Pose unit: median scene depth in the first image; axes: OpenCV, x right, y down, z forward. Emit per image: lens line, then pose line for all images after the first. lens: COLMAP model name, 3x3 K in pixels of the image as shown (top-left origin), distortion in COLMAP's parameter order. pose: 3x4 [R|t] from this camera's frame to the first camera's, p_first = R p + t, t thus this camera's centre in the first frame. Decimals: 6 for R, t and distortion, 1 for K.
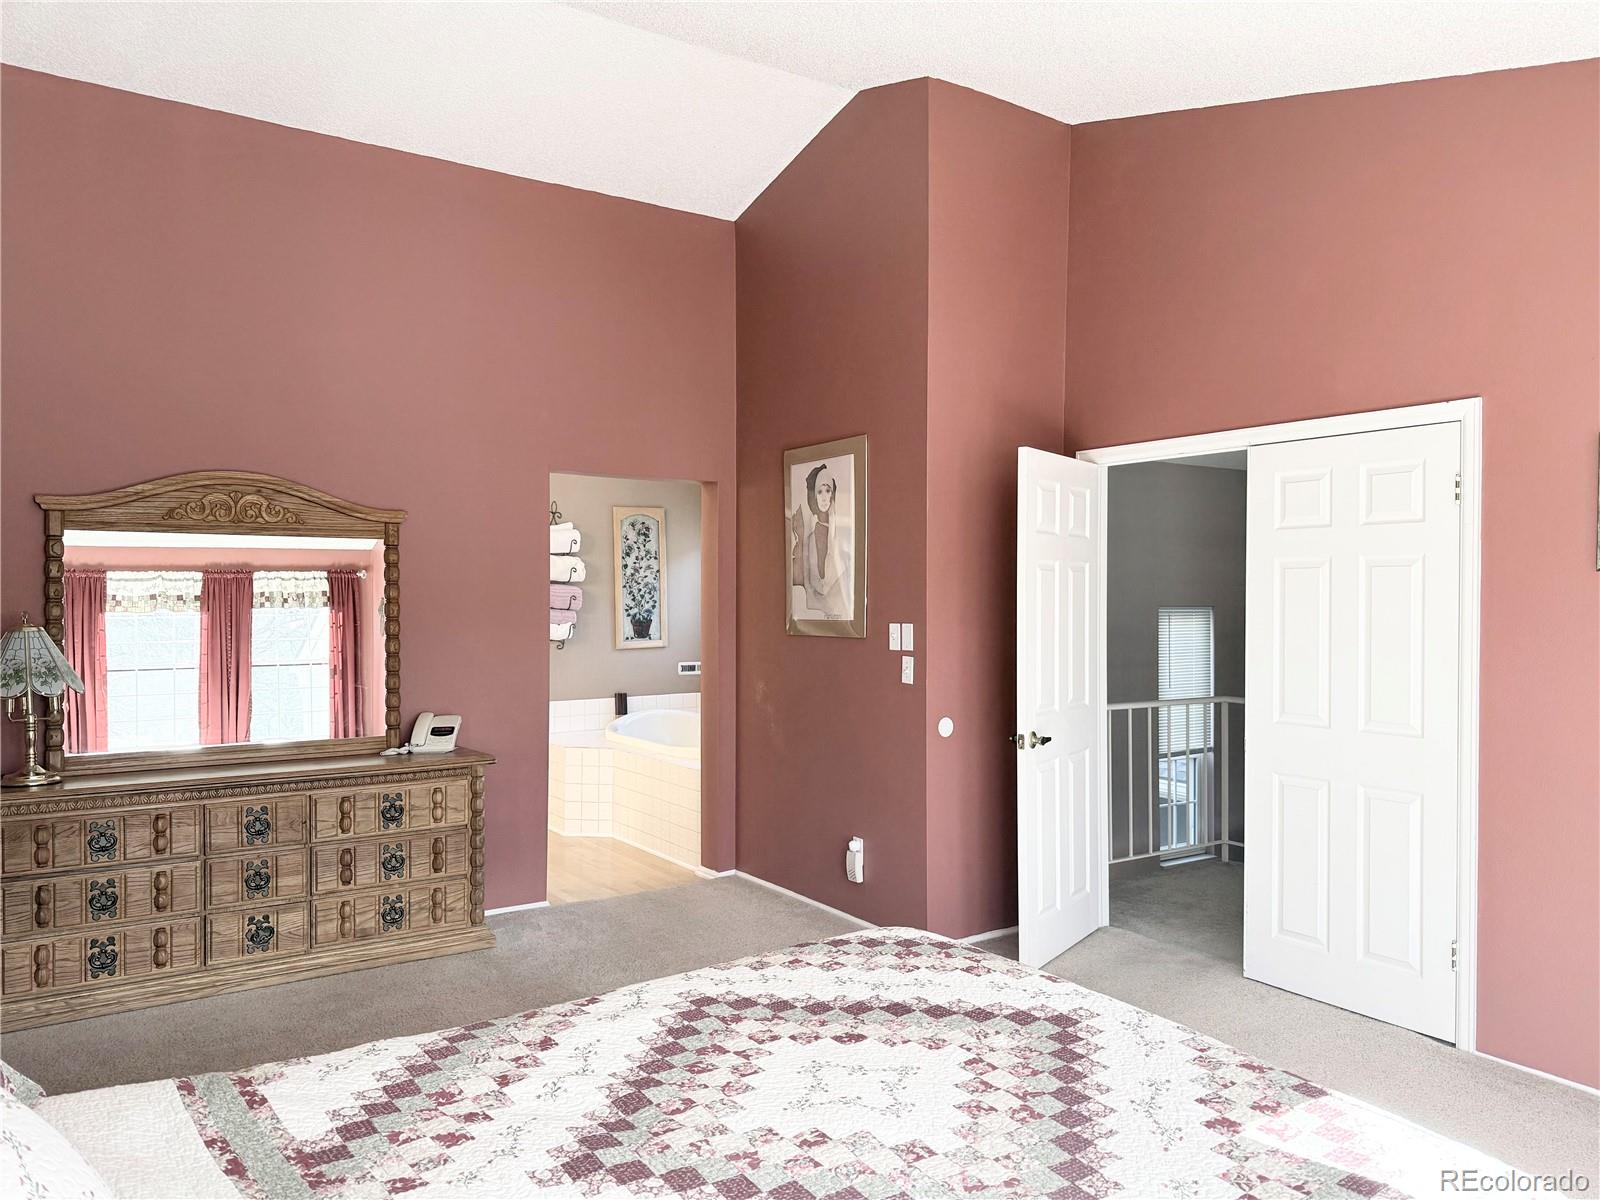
lens RADIAL K [[1123.4, 0, 800.0], [0, 1123.4, 600.0], [0, 0, 1]] dist [0.140789, -0.204951]
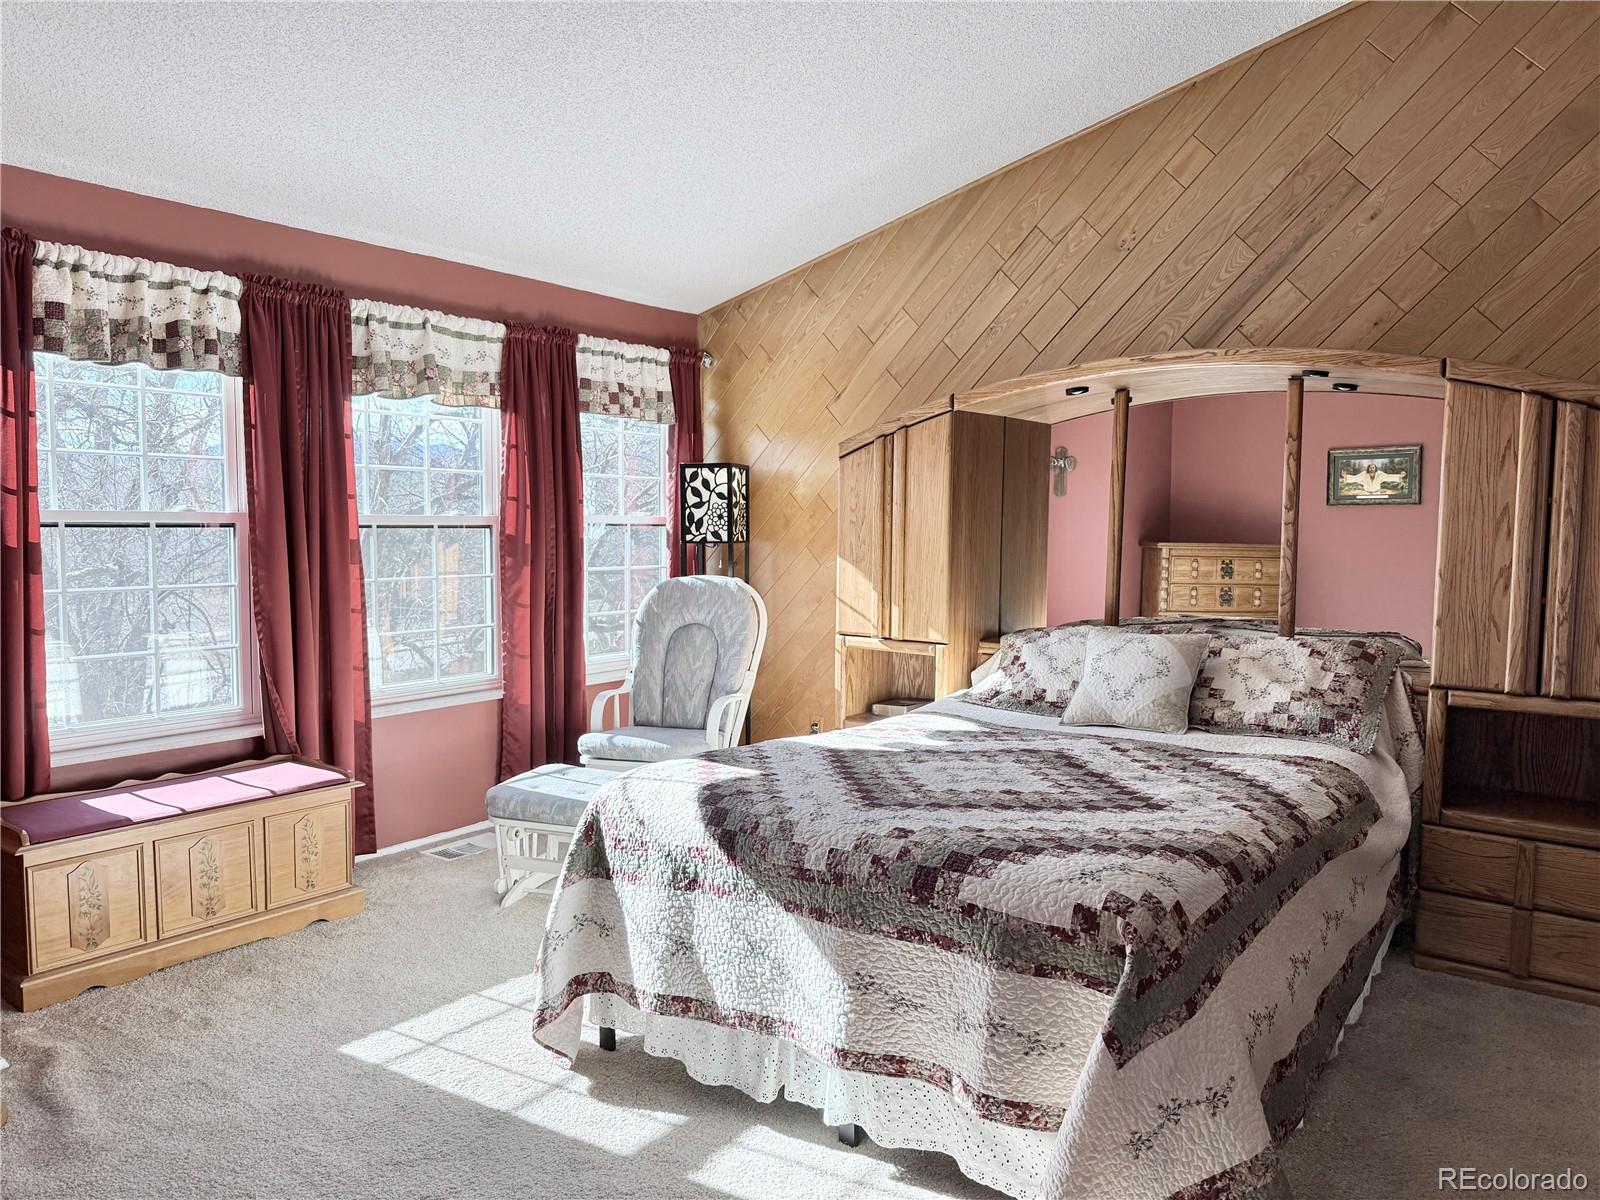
lens RADIAL K [[1123.4, 0, 800.0], [0, 1123.4, 600.0], [0, 0, 1]] dist [0.140789, -0.204951]
pose [[-0.946693, 0.009777, -0.321989, 0.394502], [-0.018065, 0.996355, 0.083368, 0.019822], [0.321630, 0.084741, -0.943066, 1.184364]]
